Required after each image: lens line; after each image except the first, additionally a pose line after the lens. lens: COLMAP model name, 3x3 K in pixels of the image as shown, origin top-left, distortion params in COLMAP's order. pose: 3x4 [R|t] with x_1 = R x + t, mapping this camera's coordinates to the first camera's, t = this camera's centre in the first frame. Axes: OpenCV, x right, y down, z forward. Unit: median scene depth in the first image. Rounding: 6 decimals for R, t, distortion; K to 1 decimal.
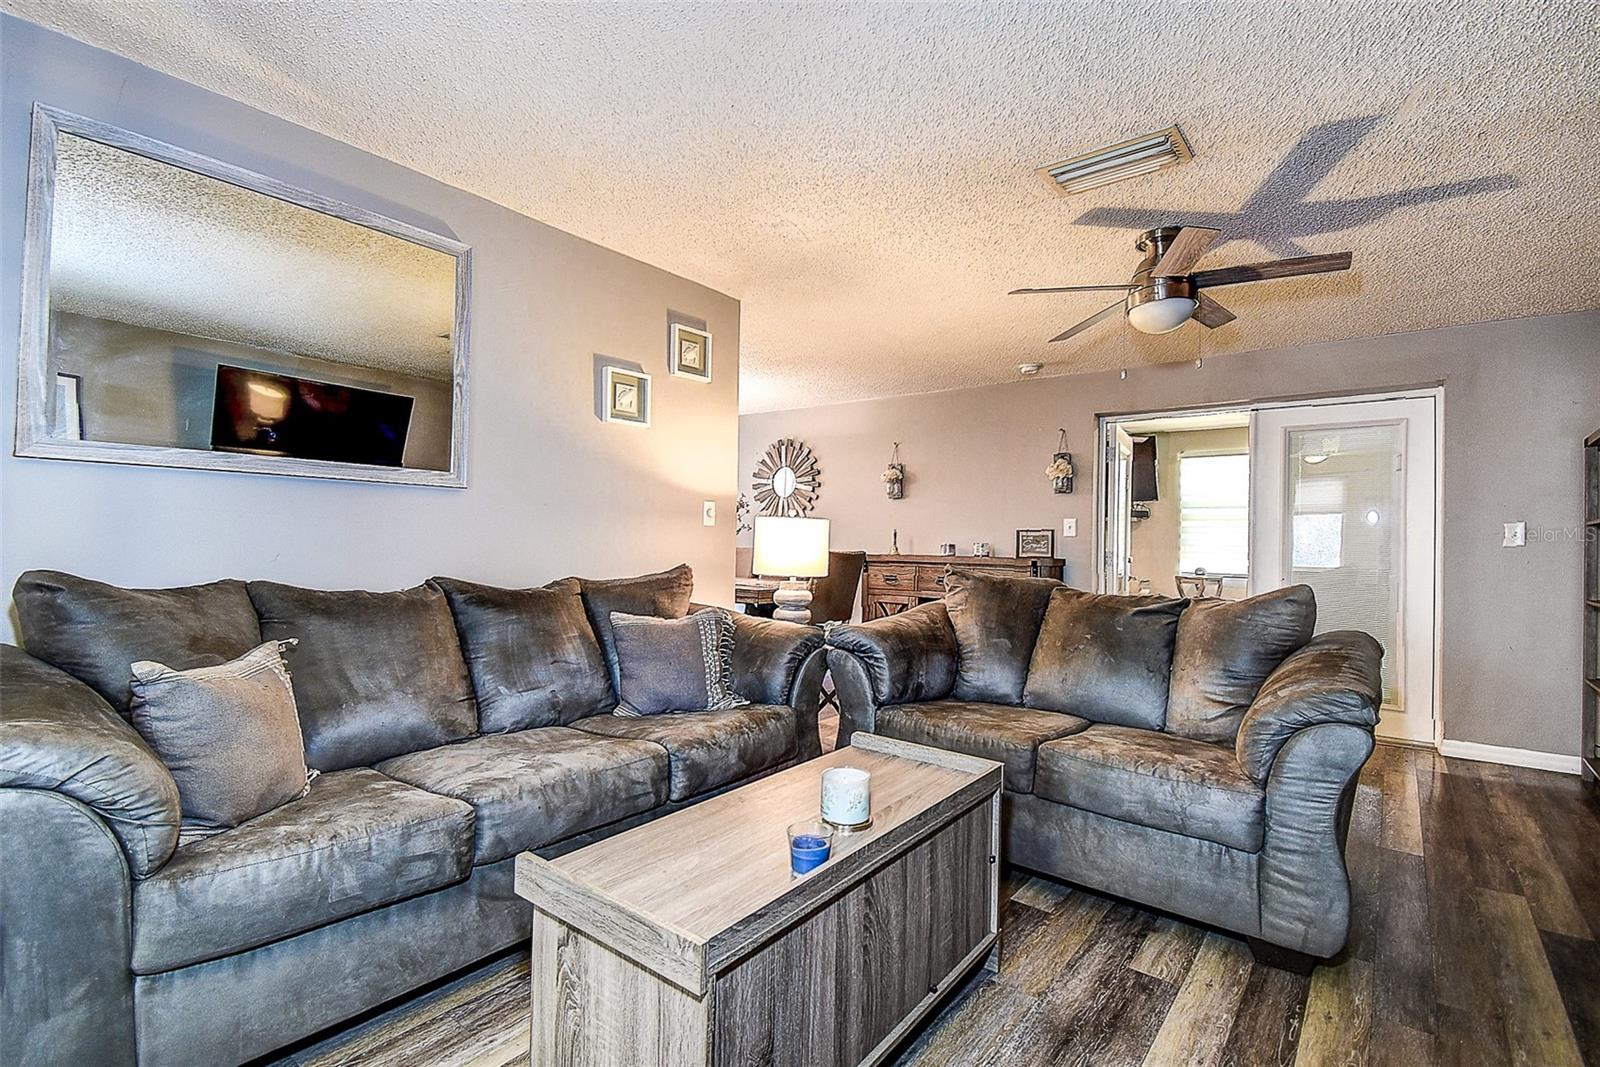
lens RADIAL K [[735.2, 0, 798.1], [0, 735.2, 530.5], [0, 0, 1]] dist [0.035917, -0.033755]
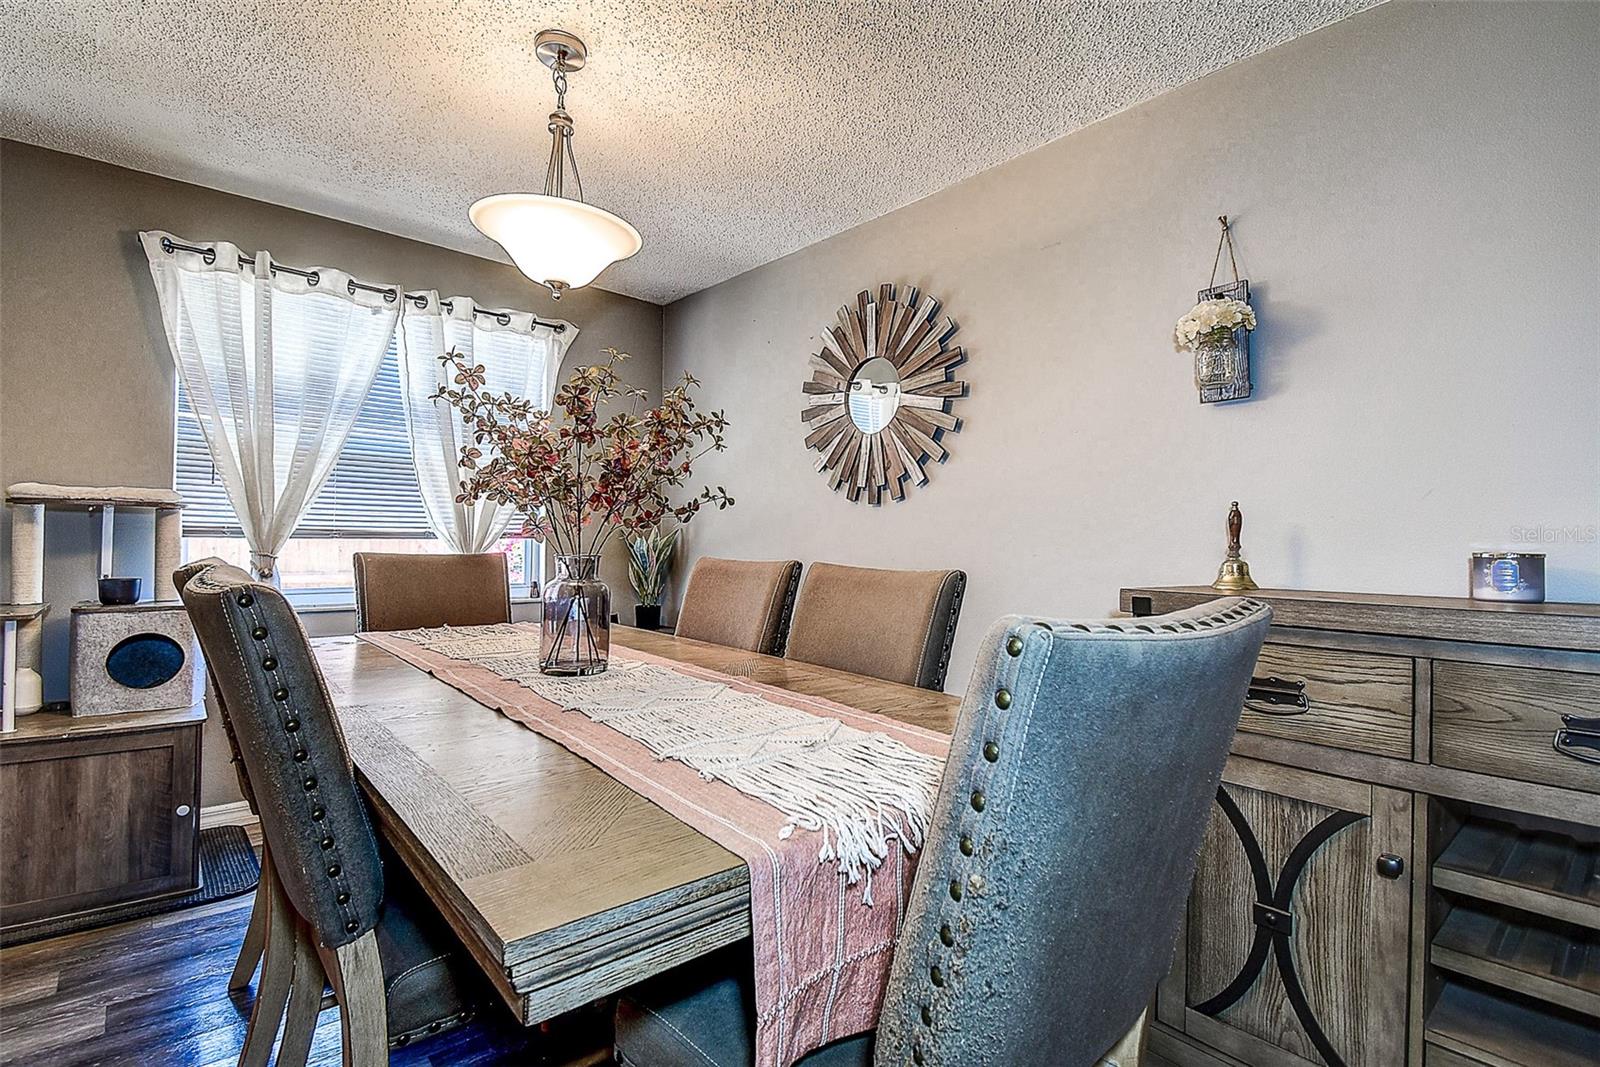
lens RADIAL K [[735.2, 0, 798.1], [0, 735.2, 530.5], [0, 0, 1]] dist [0.035917, -0.033755]
pose [[0.982242, -0.006057, -0.187518, 0.046113], [0.005598, 0.999980, -0.002979, 0.025910], [0.187533, 0.001876, 0.982257, 1.736397]]
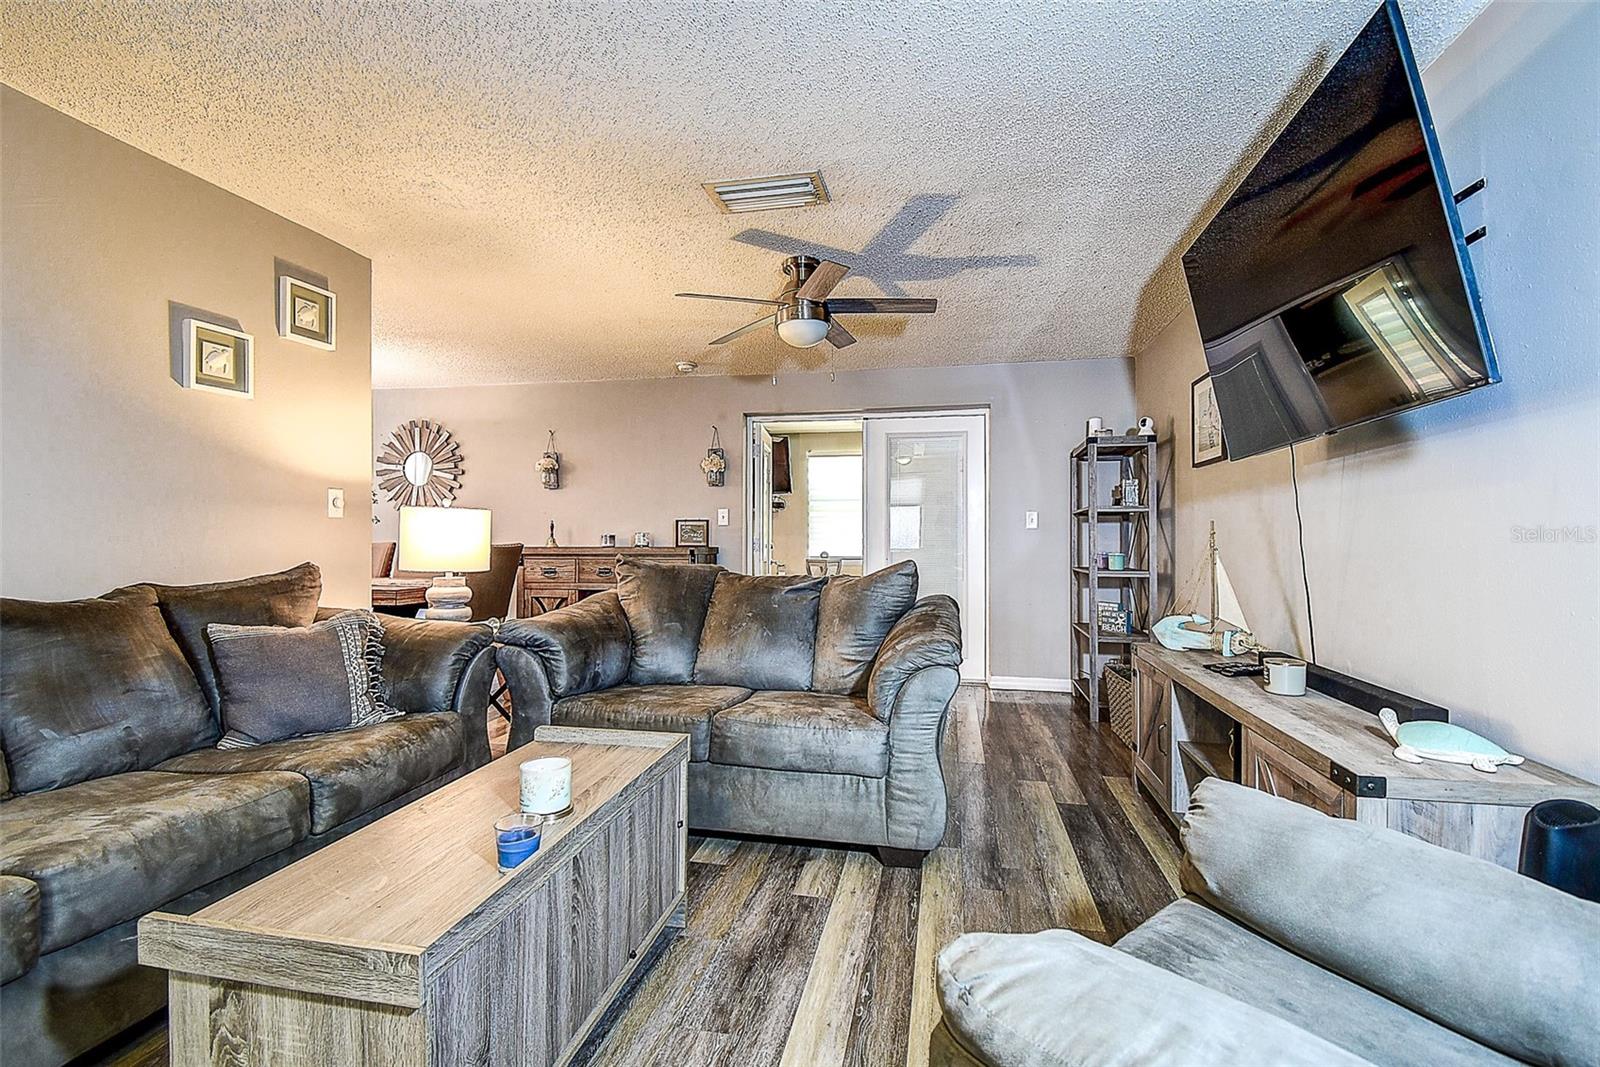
lens RADIAL K [[735.2, 0, 798.1], [0, 735.2, 530.5], [0, 0, 1]] dist [0.035917, -0.033755]
pose [[0.891449, -0.013589, 0.452916, -0.046900], [0.008389, 0.999874, 0.013489, 0.002250], [-0.453043, -0.008225, 0.891451, -0.024394]]
